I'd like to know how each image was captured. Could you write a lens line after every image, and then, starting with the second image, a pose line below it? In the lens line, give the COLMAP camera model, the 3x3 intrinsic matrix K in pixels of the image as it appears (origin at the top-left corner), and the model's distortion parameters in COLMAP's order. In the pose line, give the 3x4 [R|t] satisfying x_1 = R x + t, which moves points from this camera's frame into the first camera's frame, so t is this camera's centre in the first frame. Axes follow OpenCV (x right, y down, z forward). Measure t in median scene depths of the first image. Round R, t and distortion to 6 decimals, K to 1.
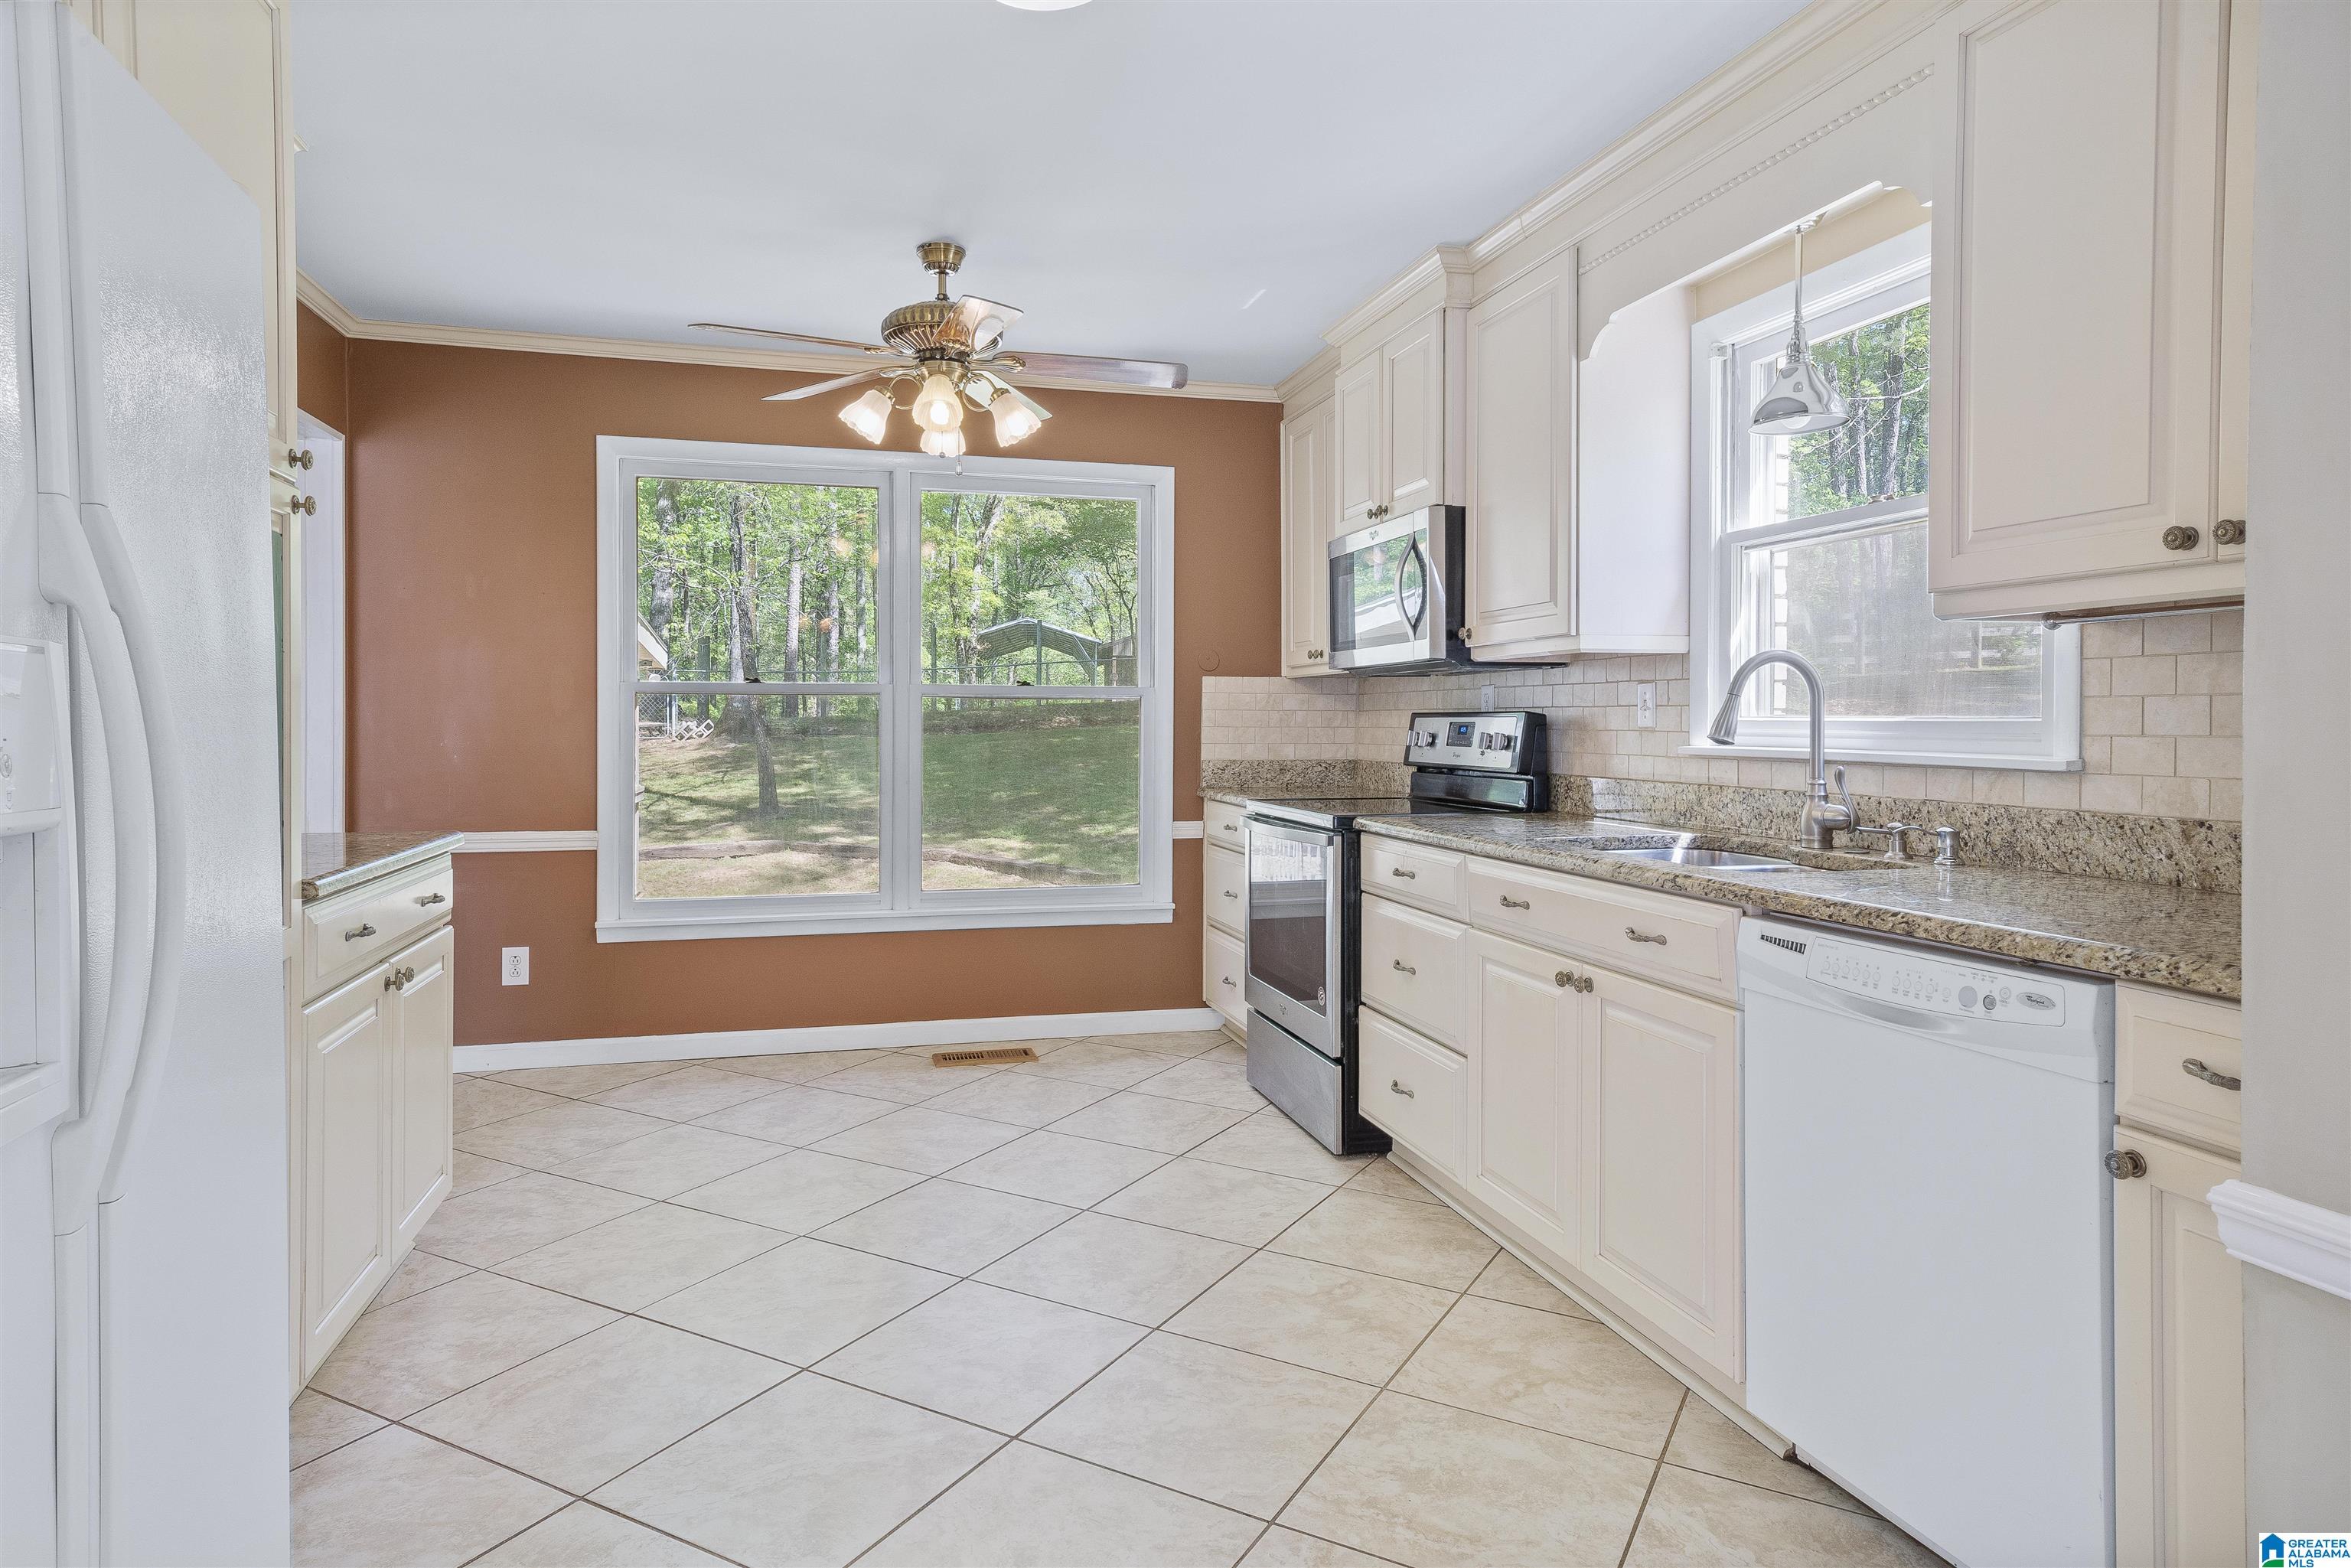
lens RADIAL K [[1366.5, 0, 1175.9], [0, 1366.5, 732.4], [0, 0, 1]] dist [0.030195, 0.000303]
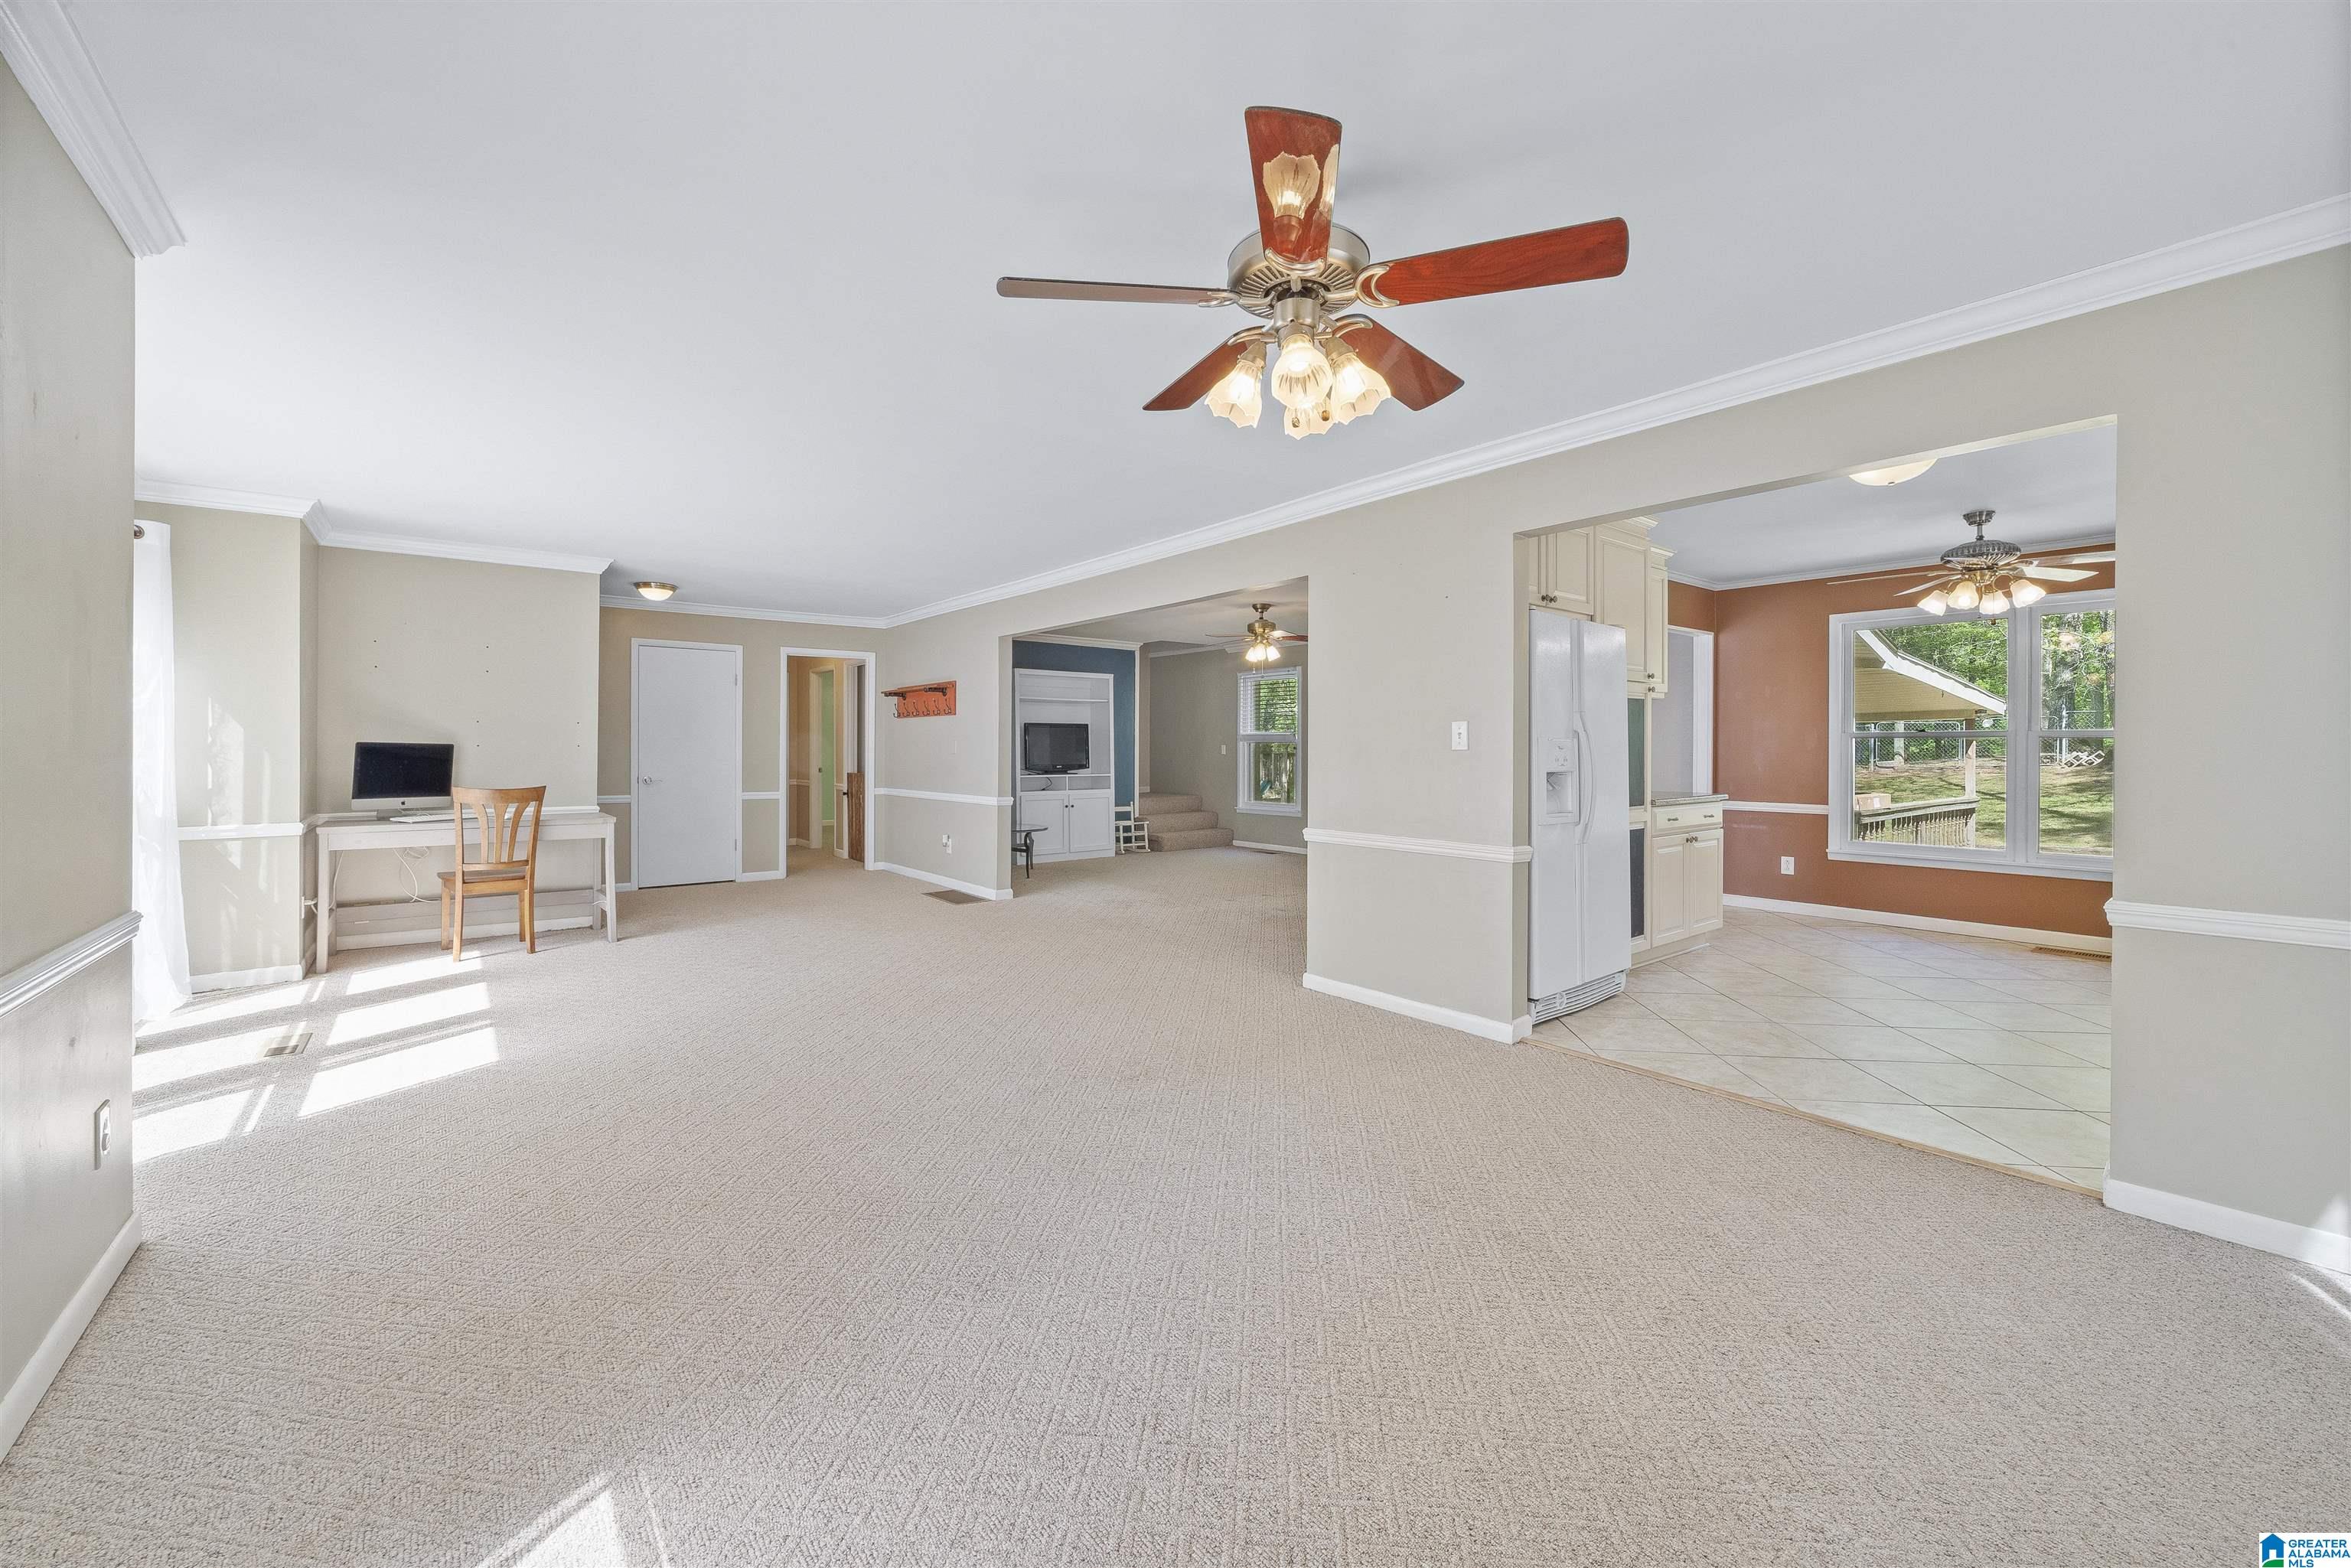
lens RADIAL K [[898.8, 0, 1181.3], [0, 898.8, 746.8], [0, 0, 1]] dist [-0.000127, -0.000056]
pose [[0.401842, -0.002594, -0.915706, 0.430617], [-0.009713, 0.999928, -0.007095, 0.002456], [0.915658, 0.011745, 0.401787, -0.441202]]
